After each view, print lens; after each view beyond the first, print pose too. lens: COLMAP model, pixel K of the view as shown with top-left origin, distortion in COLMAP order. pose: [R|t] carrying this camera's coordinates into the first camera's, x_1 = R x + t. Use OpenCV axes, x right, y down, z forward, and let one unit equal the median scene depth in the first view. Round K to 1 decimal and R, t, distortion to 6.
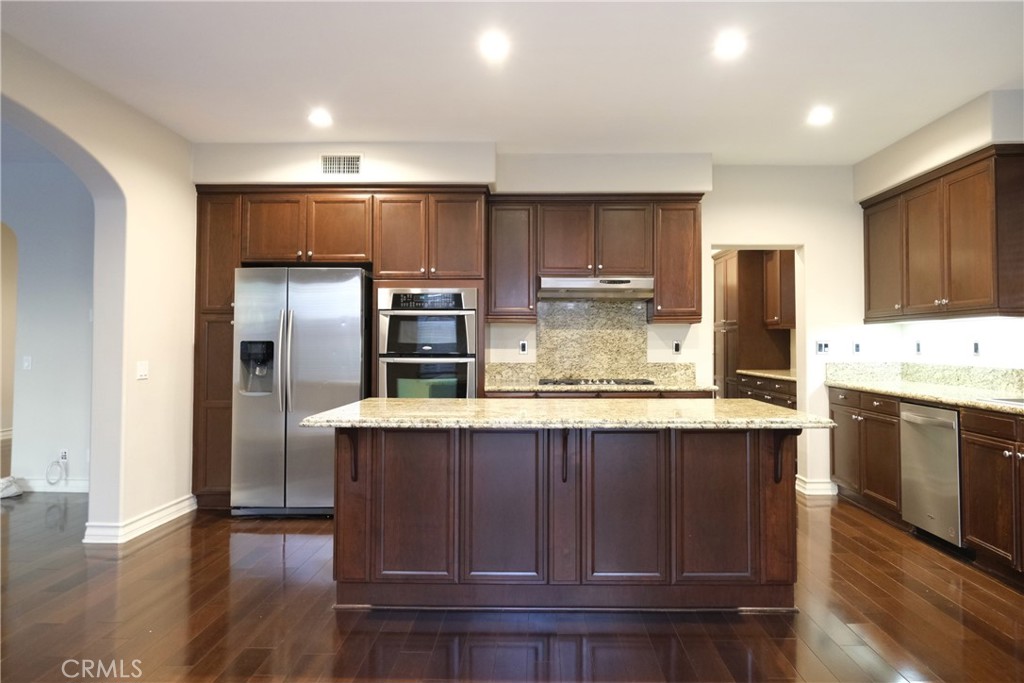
lens RADIAL K [[668.2, 0, 520.6], [0, 668.2, 322.6], [0, 0, 1]] dist [-0.006968, 0.000330]
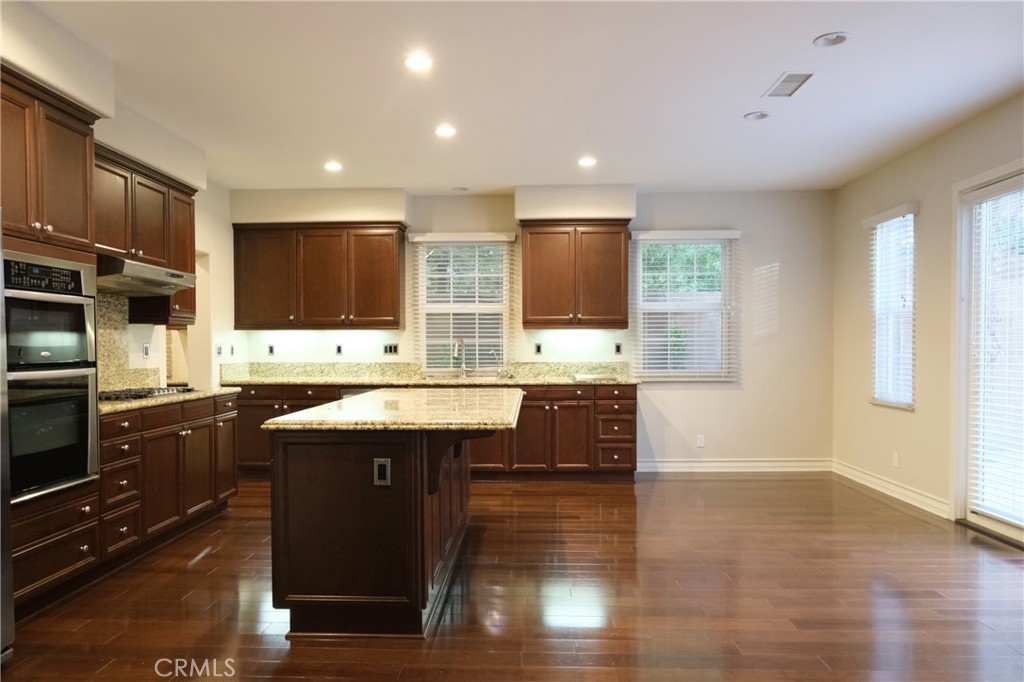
lens RADIAL K [[710.3, 0, 499.4], [0, 710.3, 367.3], [0, 0, 1]] dist [-0.000270, 0.003271]
pose [[0.027269, -0.029457, 0.999194, -0.787455], [-0.031624, 0.999040, 0.030315, 0.017313], [-0.999128, -0.032426, 0.026311, 0.563700]]
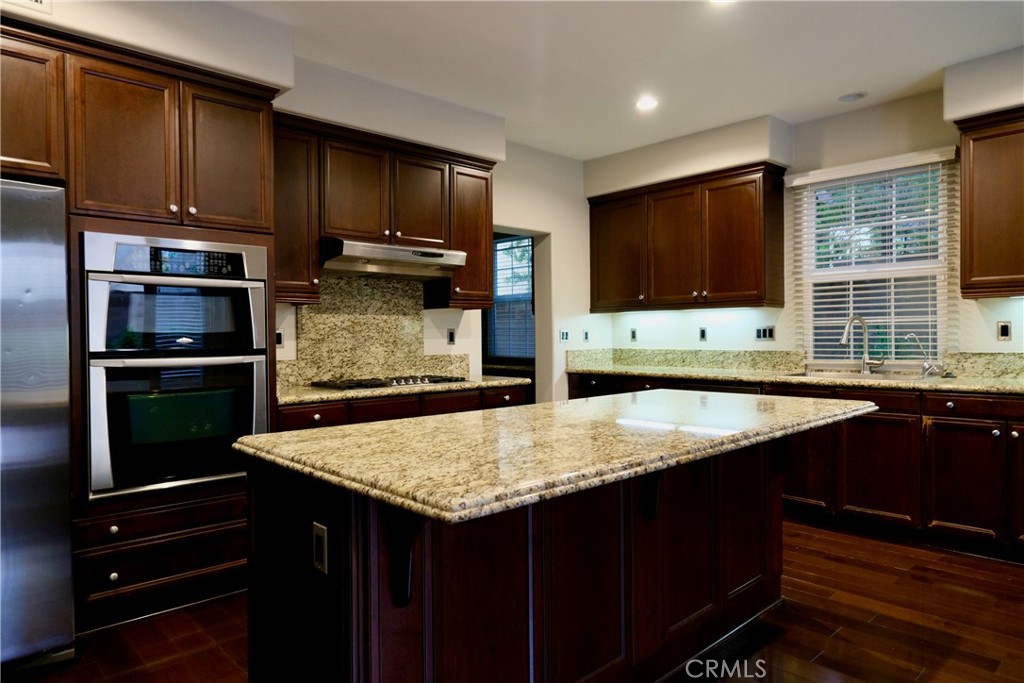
lens RADIAL K [[650.6, 0, 512.0], [0, 650.6, 341.5], [0, 0, 1]] dist [-0.003951, 0.007576]
pose [[0.714110, -0.014199, 0.699889, -0.338358], [-0.013232, 0.999342, 0.033775, 0.015421], [-0.699908, -0.033380, 0.713453, 0.382247]]
